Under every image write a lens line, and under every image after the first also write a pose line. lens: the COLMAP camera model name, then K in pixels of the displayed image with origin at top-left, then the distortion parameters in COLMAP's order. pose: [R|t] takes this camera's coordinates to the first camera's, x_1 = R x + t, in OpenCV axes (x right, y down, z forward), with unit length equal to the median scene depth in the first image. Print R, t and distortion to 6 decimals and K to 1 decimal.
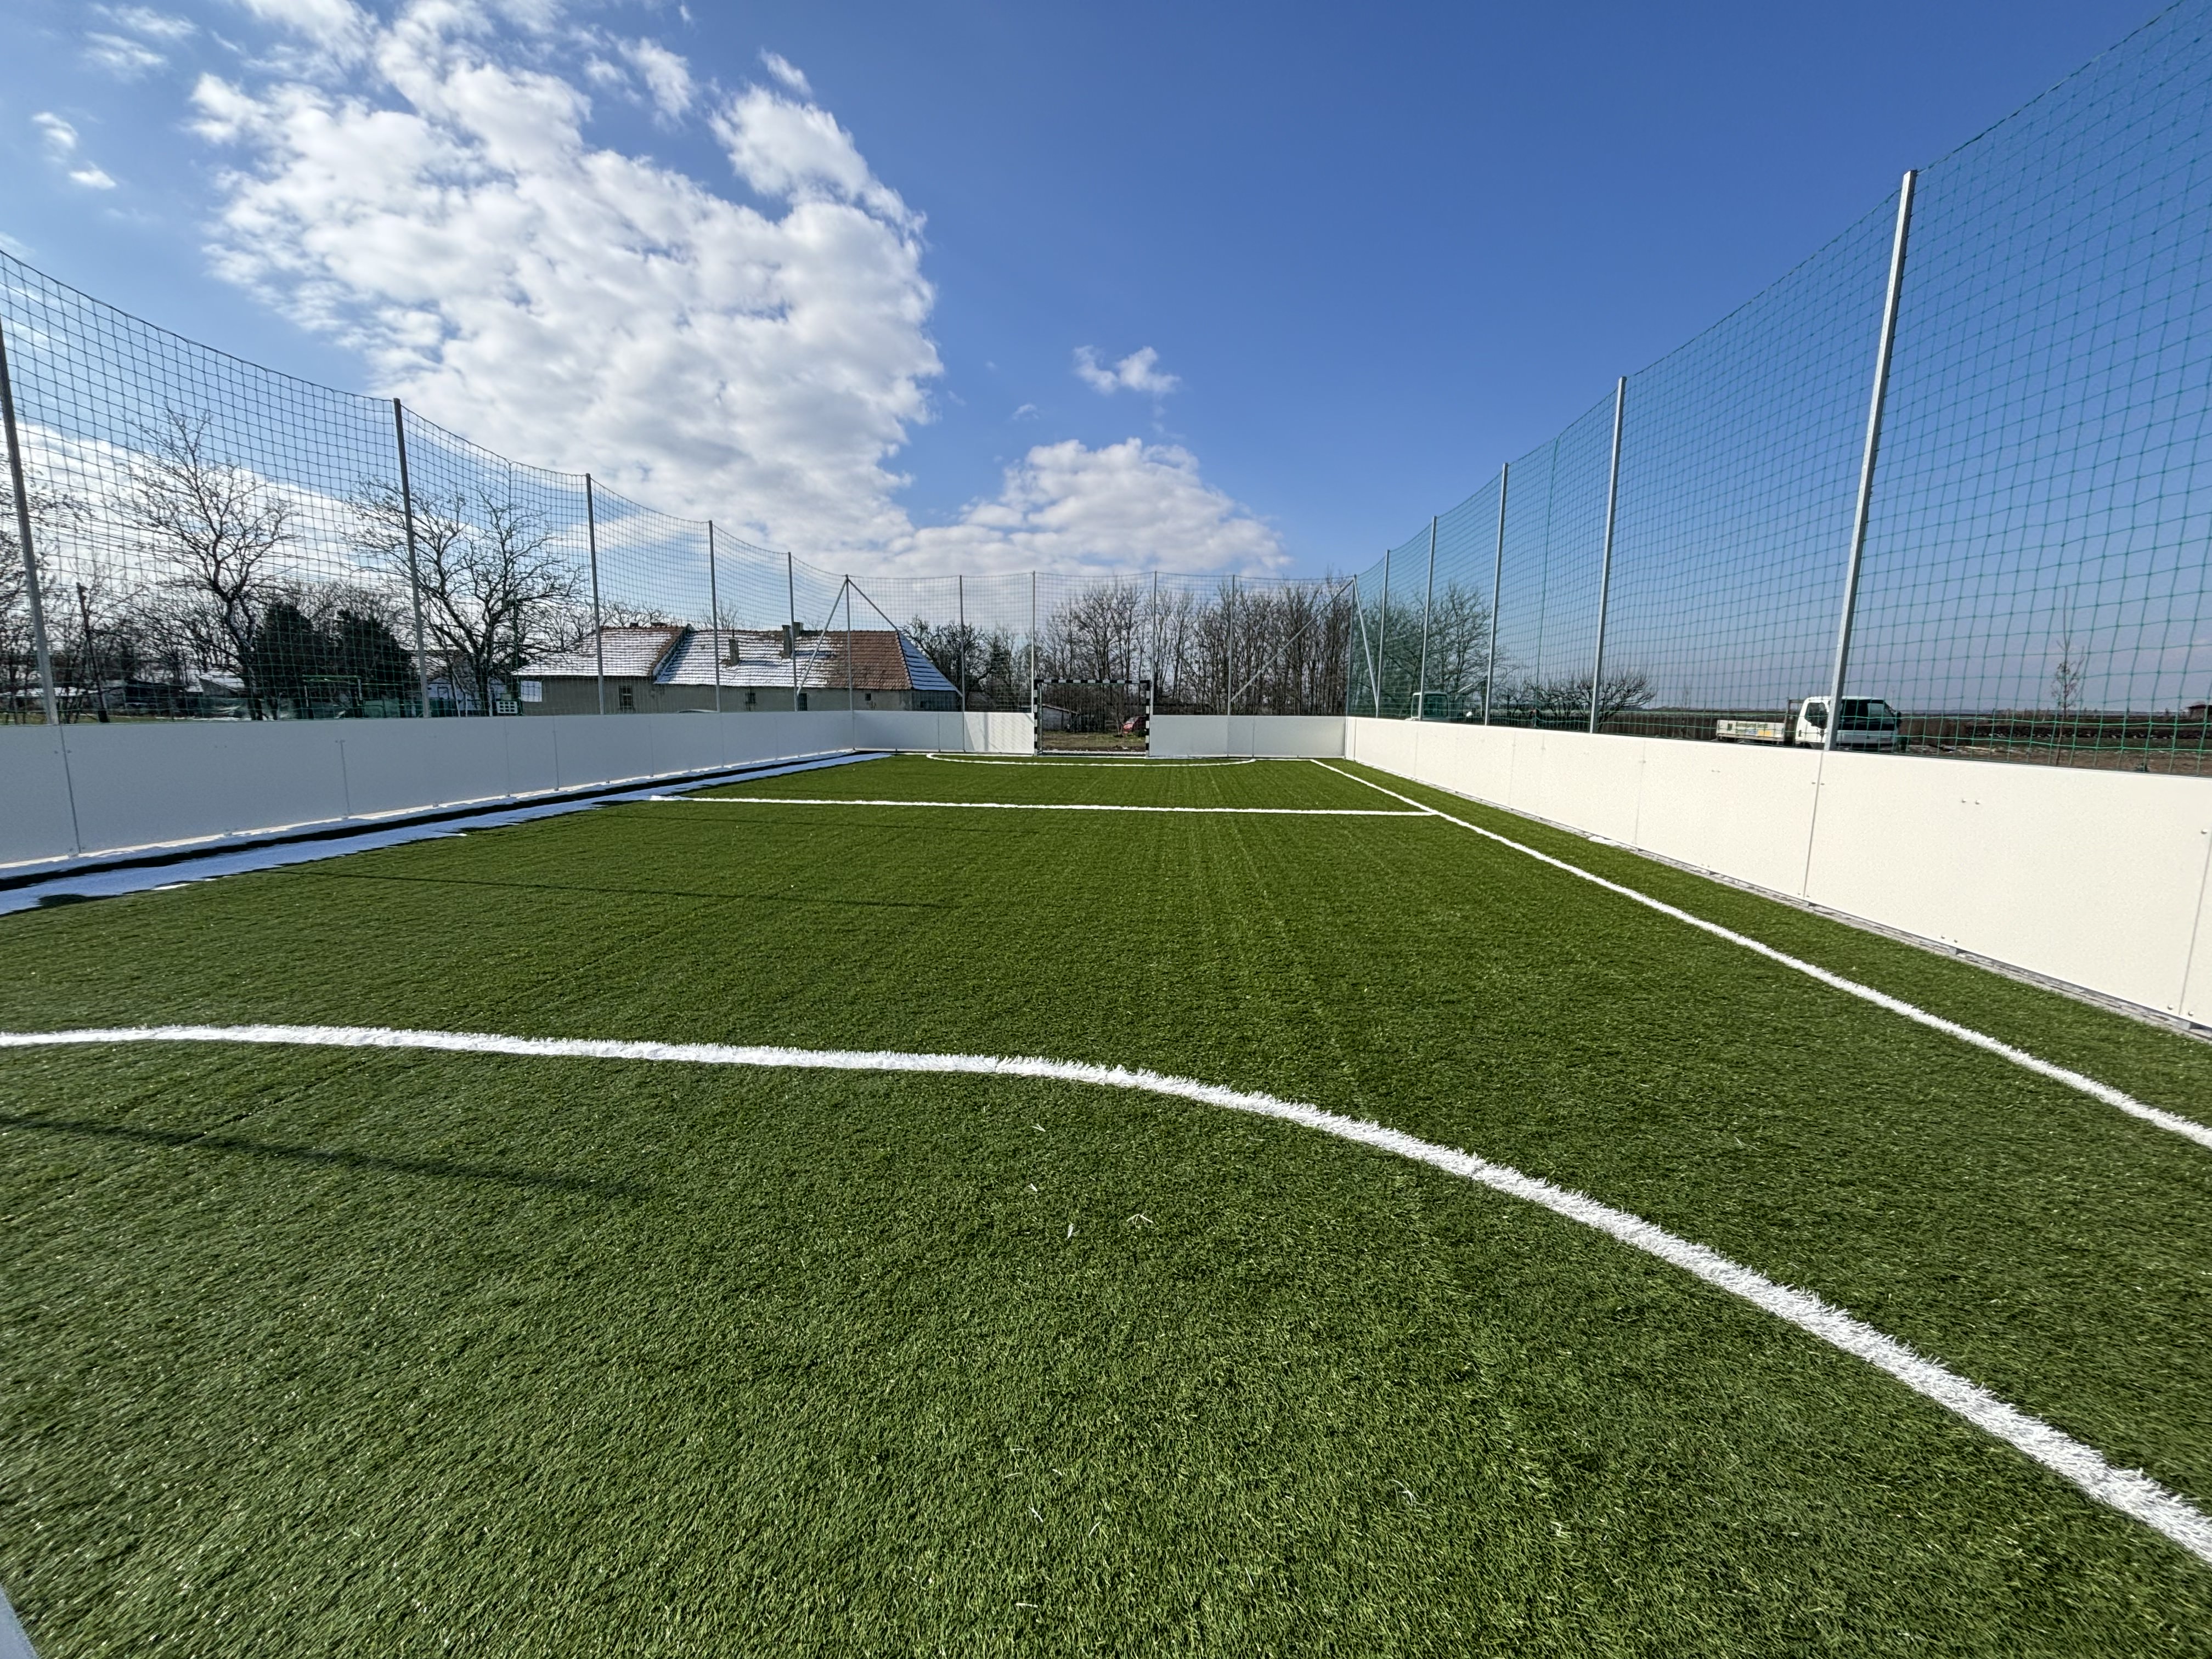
lens RADIAL K [[883.9, 0, 1117.6], [0, 883.9, 833.9], [0, 0, 1]] dist [-0.000497, 0.000253]
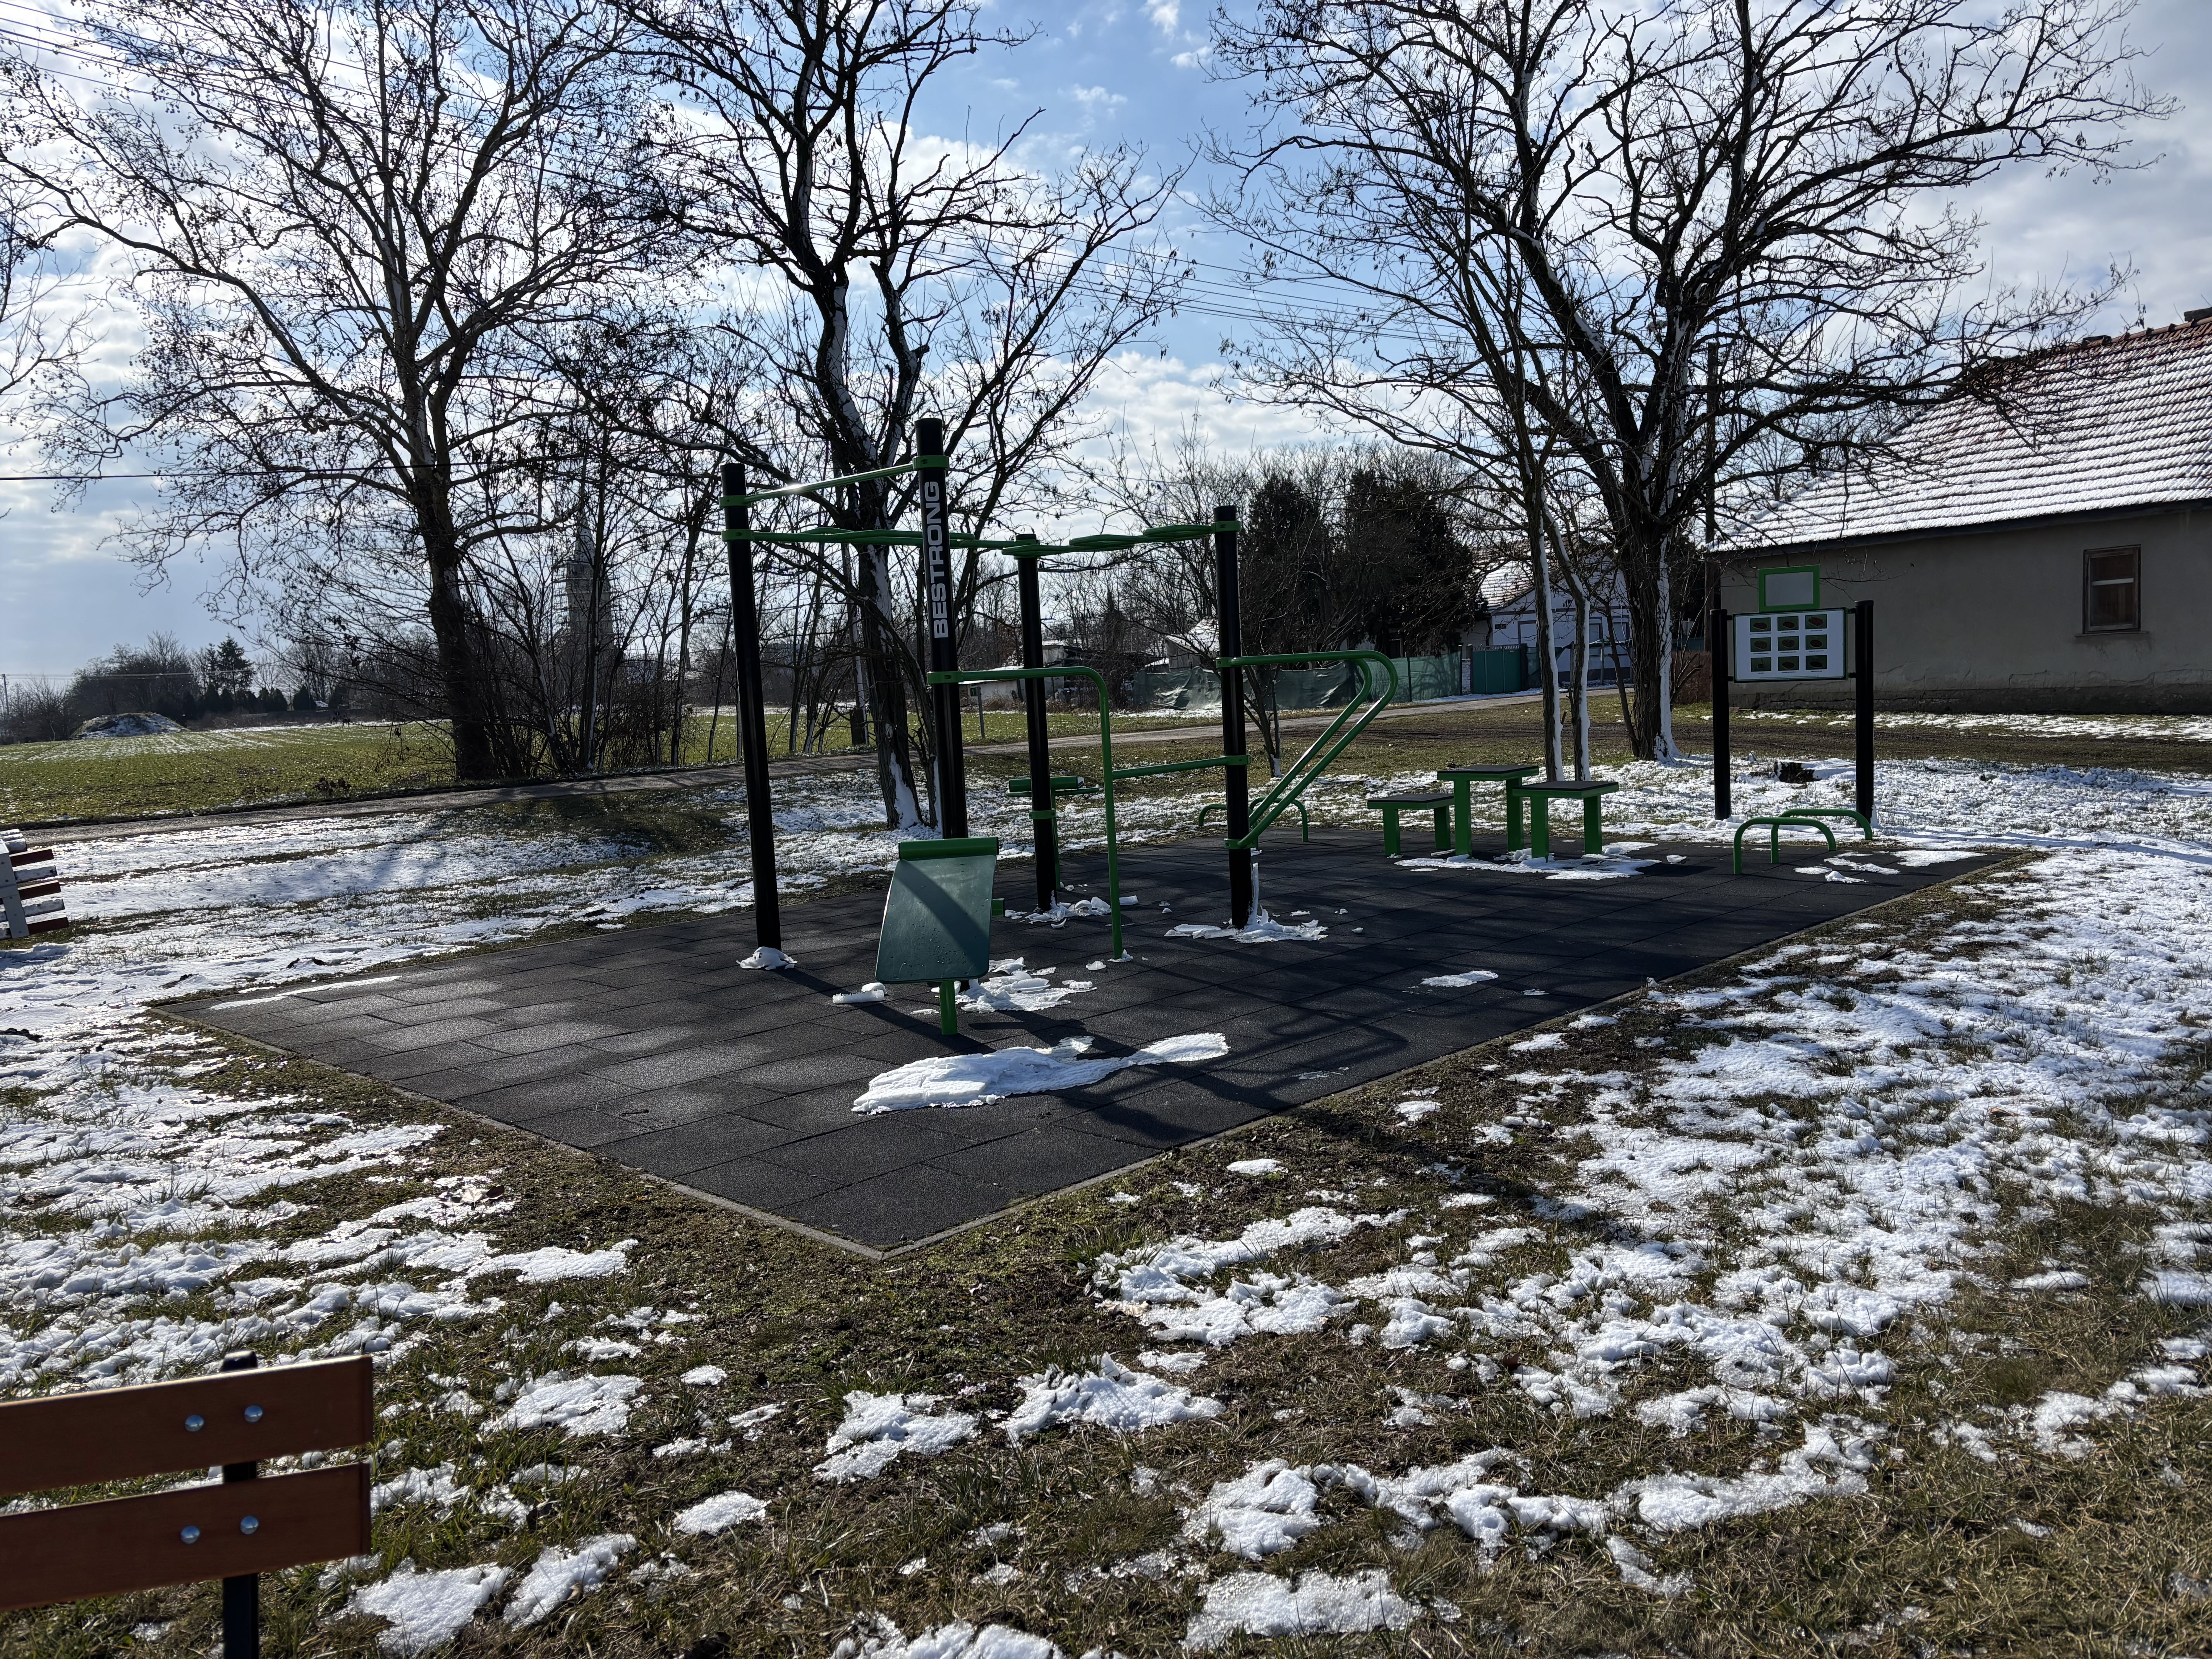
lens RADIAL K [[1675.1, 0, 1107.0], [0, 1675.1, 832.6], [0, 0, 1]] dist [-0.000118, -0.000248]
pose [[0.629405, 0.035972, -0.776244, -0.442240], [-0.051300, 0.998672, 0.004683, -0.090063], [0.775382, 0.036874, 0.630415, 0.586275]]
